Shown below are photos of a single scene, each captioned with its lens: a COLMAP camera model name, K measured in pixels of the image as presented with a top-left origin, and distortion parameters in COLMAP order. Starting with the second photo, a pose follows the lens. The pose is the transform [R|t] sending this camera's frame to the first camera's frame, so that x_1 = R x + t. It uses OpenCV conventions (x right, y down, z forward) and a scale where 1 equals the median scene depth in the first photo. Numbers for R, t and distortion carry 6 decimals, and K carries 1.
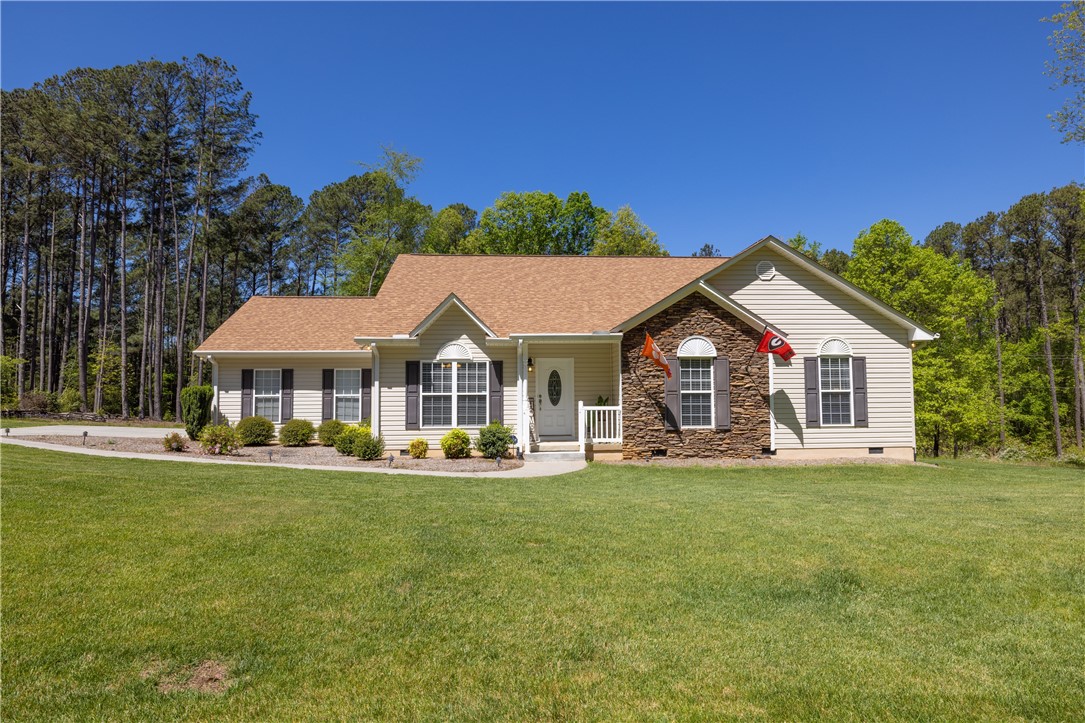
lens RADIAL K [[570.9, 0, 542.4], [0, 570.9, 363.0], [0, 0, 1]] dist [-0.006612, 0.001967]
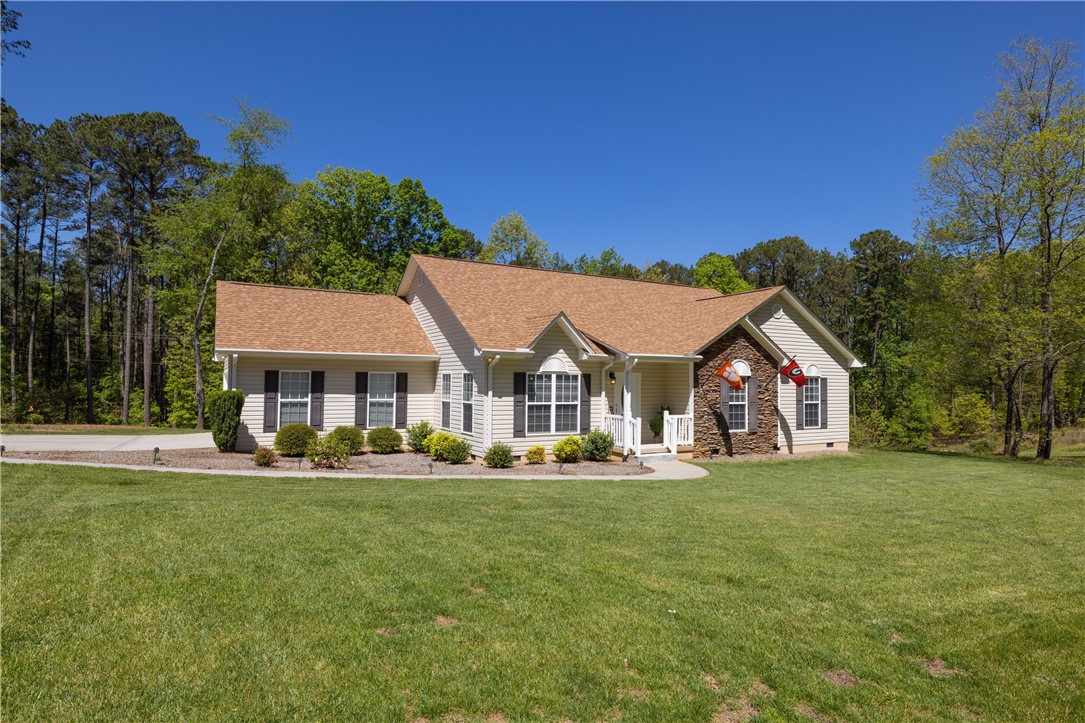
lens RADIAL K [[570.9, 0, 558.4], [0, 570.9, 370.9], [0, 0, 1]] dist [-0.006612, 0.001967]
pose [[0.910834, 0.027294, 0.411869, -0.599360], [-0.040086, 0.998944, 0.022449, -0.032947], [-0.410822, -0.036957, 0.910966, 0.003871]]
